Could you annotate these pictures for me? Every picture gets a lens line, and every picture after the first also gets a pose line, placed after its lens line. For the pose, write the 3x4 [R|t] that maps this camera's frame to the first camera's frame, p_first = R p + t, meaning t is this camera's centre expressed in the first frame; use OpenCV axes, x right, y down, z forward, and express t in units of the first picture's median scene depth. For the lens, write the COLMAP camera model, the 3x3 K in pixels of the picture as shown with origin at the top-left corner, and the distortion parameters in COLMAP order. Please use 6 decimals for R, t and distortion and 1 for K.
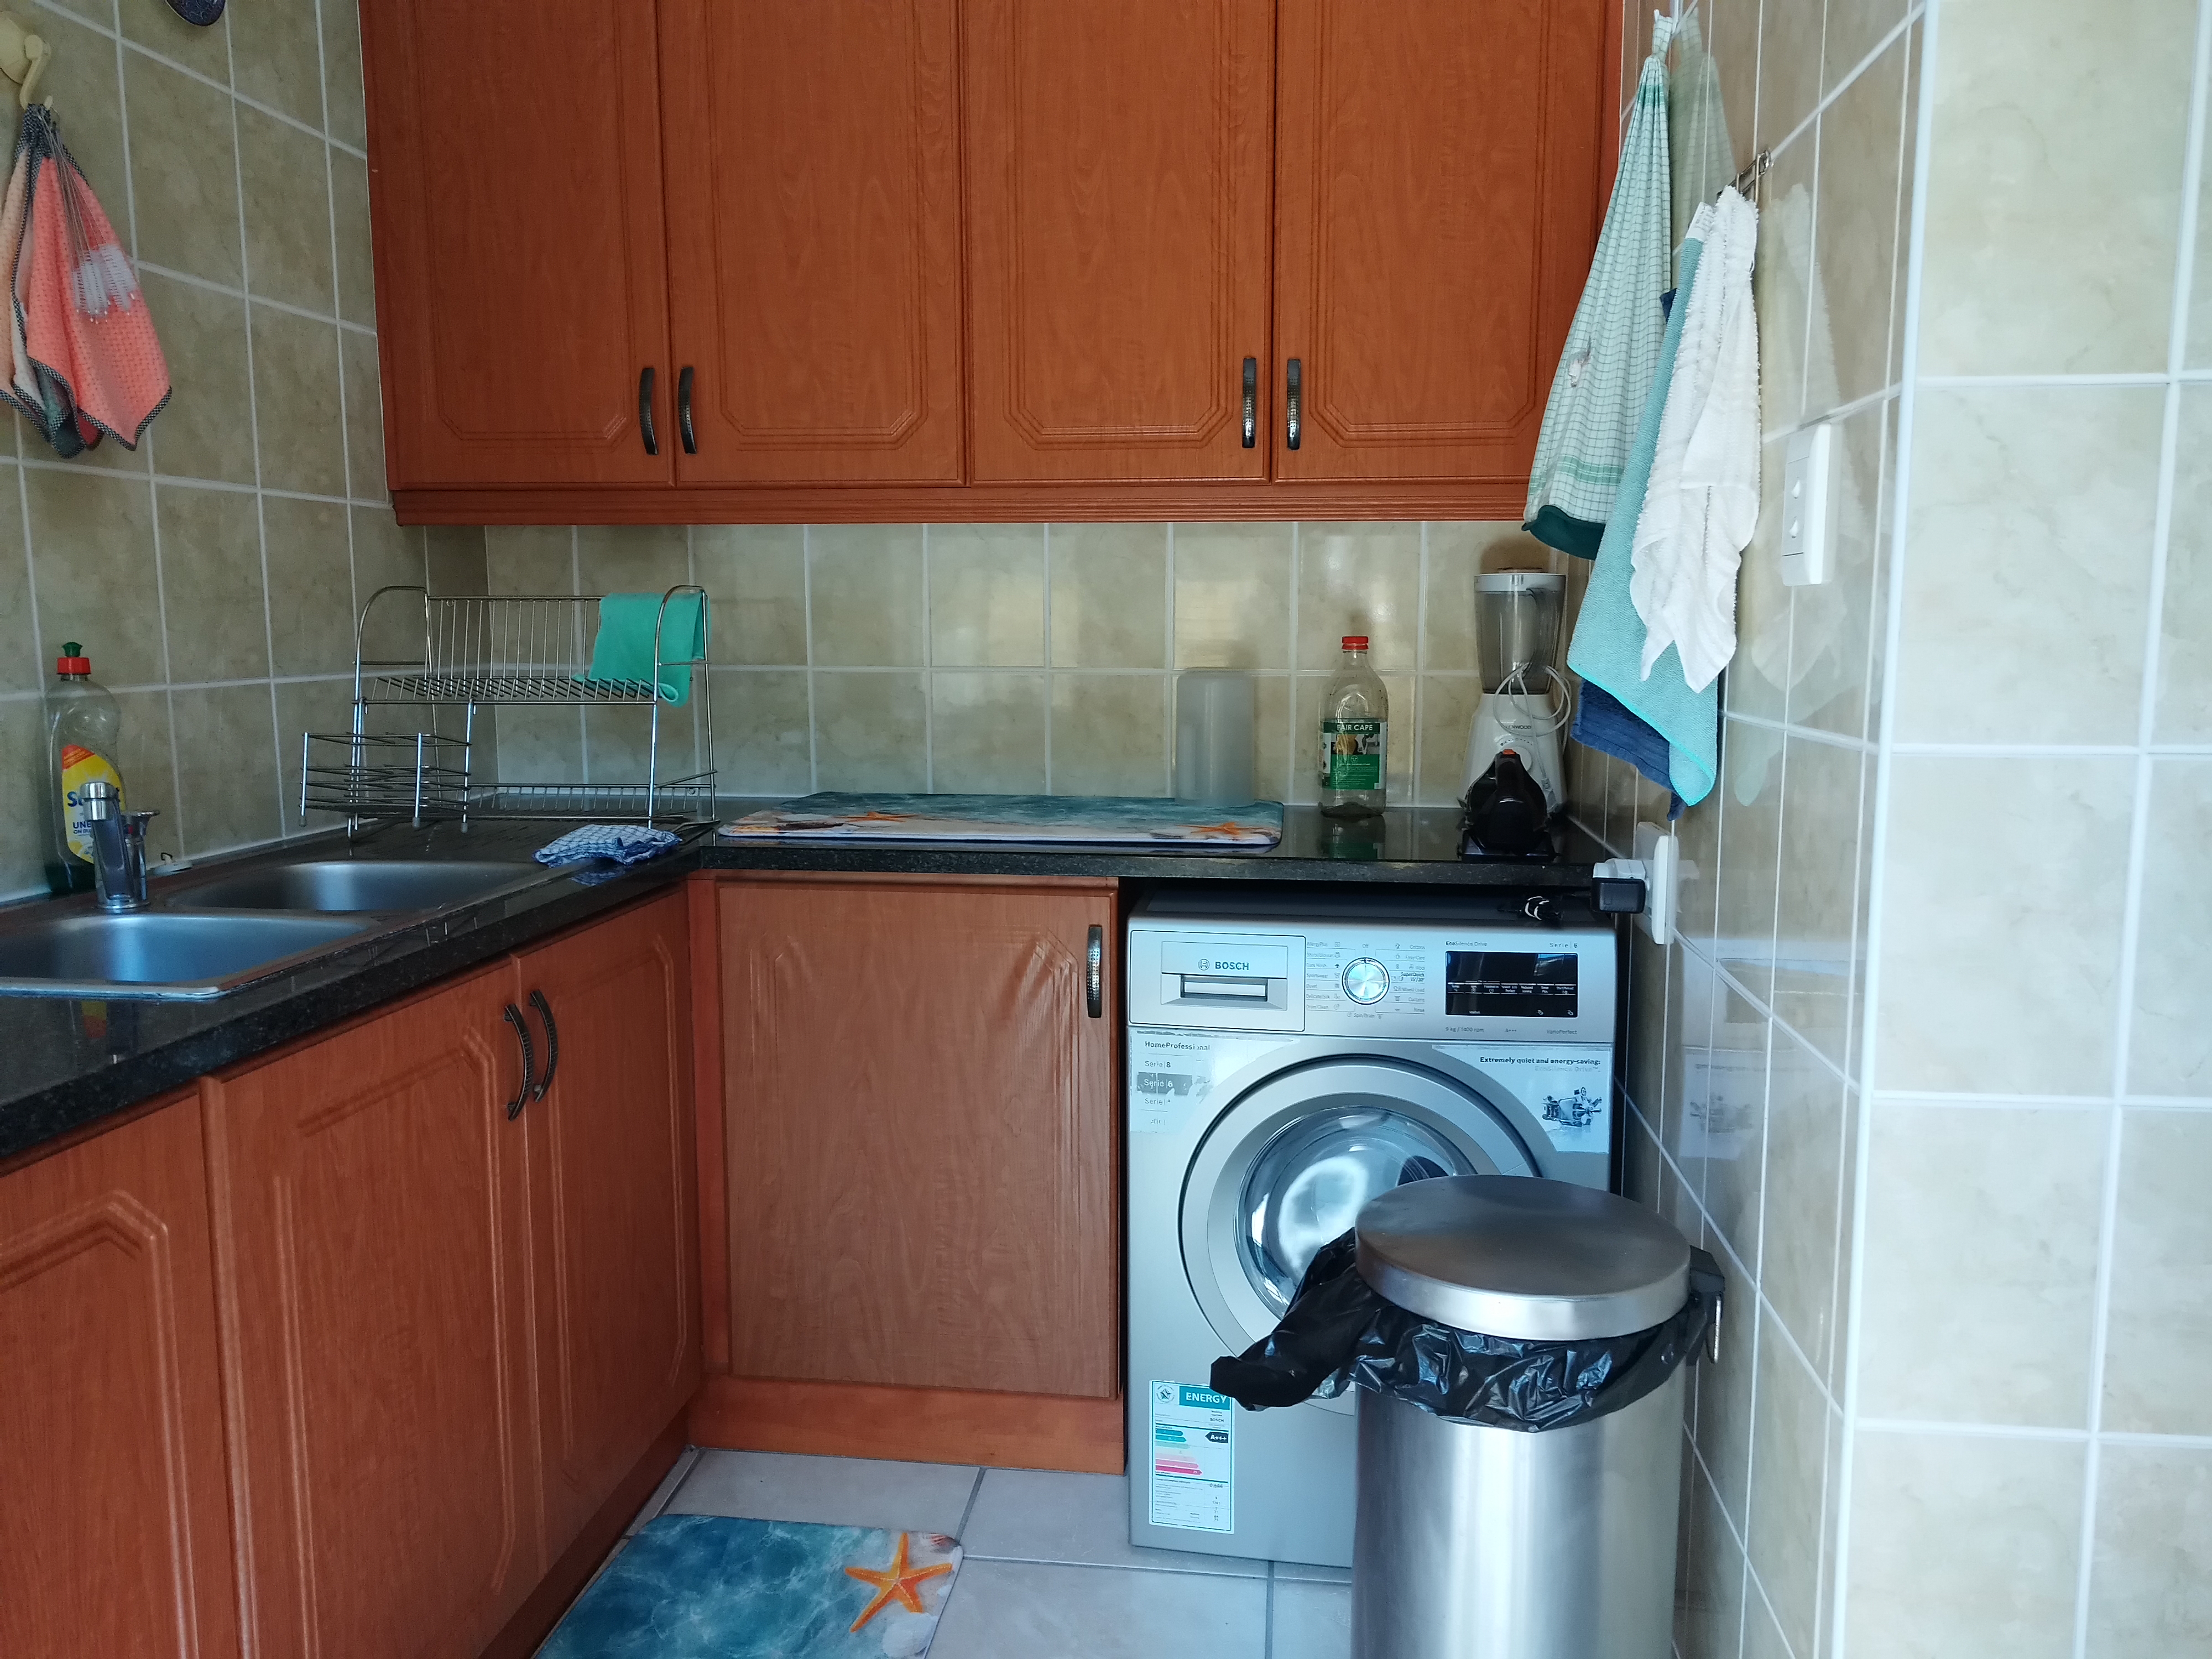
lens RADIAL K [[1627.3, 0, 1106.0], [0, 1627.3, 829.5], [0, 0, 1]] dist [0.006113, -0.003204]
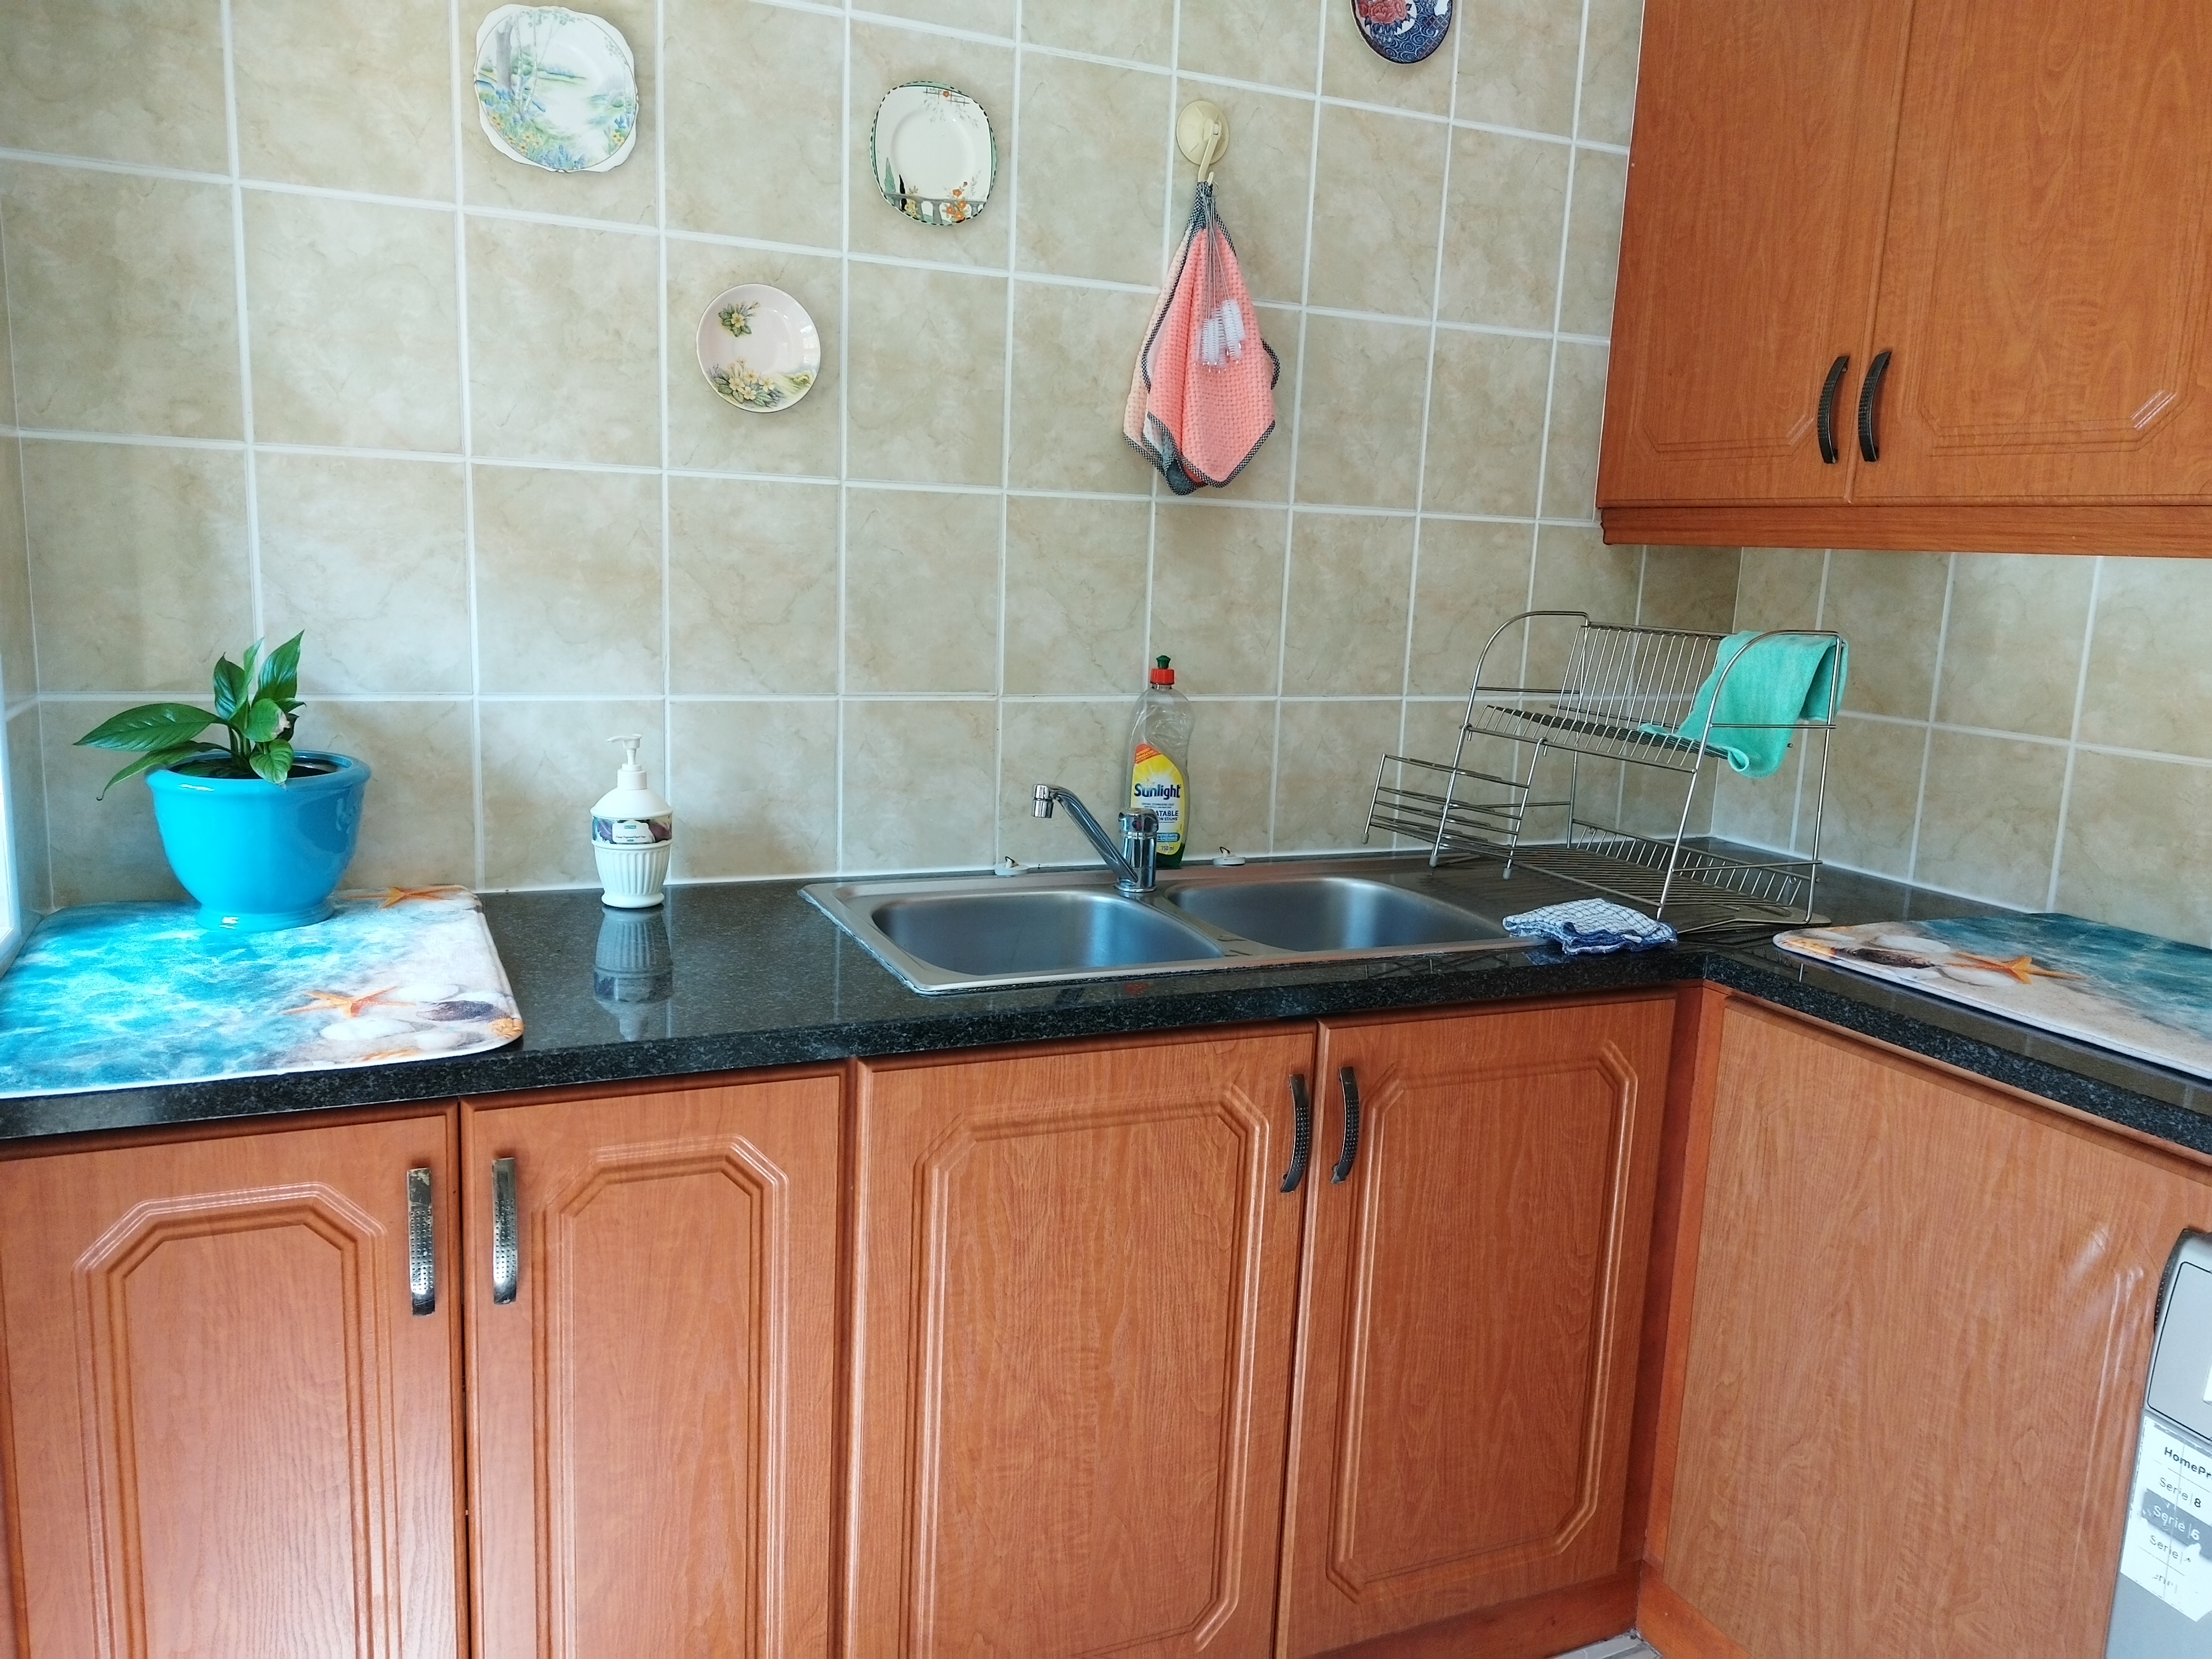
lens RADIAL K [[1589.5, 0, 1106.0], [0, 1589.5, 829.5], [0, 0, 1]] dist [0.044022, -0.056223]
pose [[0.513750, 0.170880, -0.840750, 0.270329], [-0.152607, 0.982538, 0.106446, -0.093175], [0.844258, 0.073618, 0.530856, 0.327064]]
